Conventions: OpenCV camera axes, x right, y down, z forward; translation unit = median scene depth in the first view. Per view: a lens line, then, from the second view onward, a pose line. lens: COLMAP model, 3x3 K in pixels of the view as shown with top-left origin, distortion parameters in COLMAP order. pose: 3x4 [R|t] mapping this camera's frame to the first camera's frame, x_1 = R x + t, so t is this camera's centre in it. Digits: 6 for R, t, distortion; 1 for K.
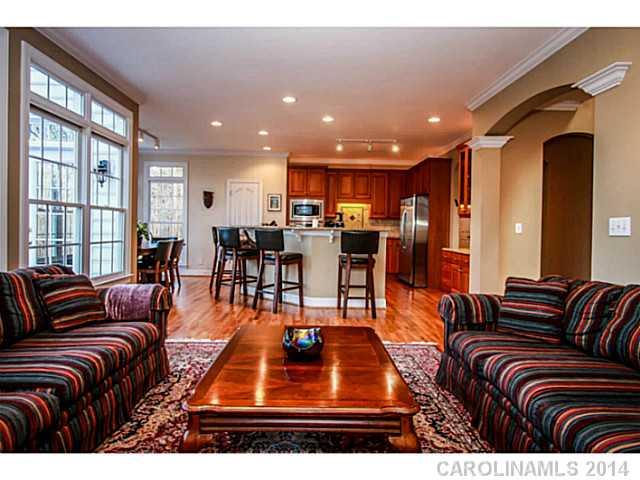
lens RADIAL K [[401.4, 0, 320.0], [0, 401.4, 240.0], [0, 0, 1]] dist [-0.003892, -0.000270]
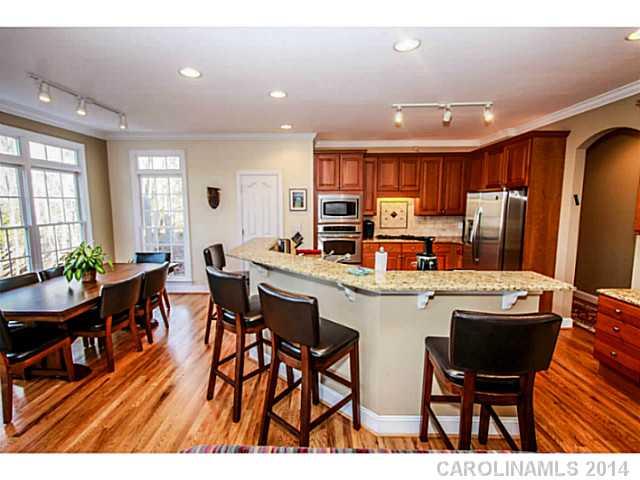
lens RADIAL K [[291.9, 0, 318.8], [0, 291.9, 234.8], [0, 0, 1]] dist [0.002350, 0.000249]
pose [[0.998919, -0.014949, -0.044025, -0.050167], [0.018639, 0.996239, 0.084618, -0.073338], [0.042595, -0.085347, 0.995440, 0.435360]]
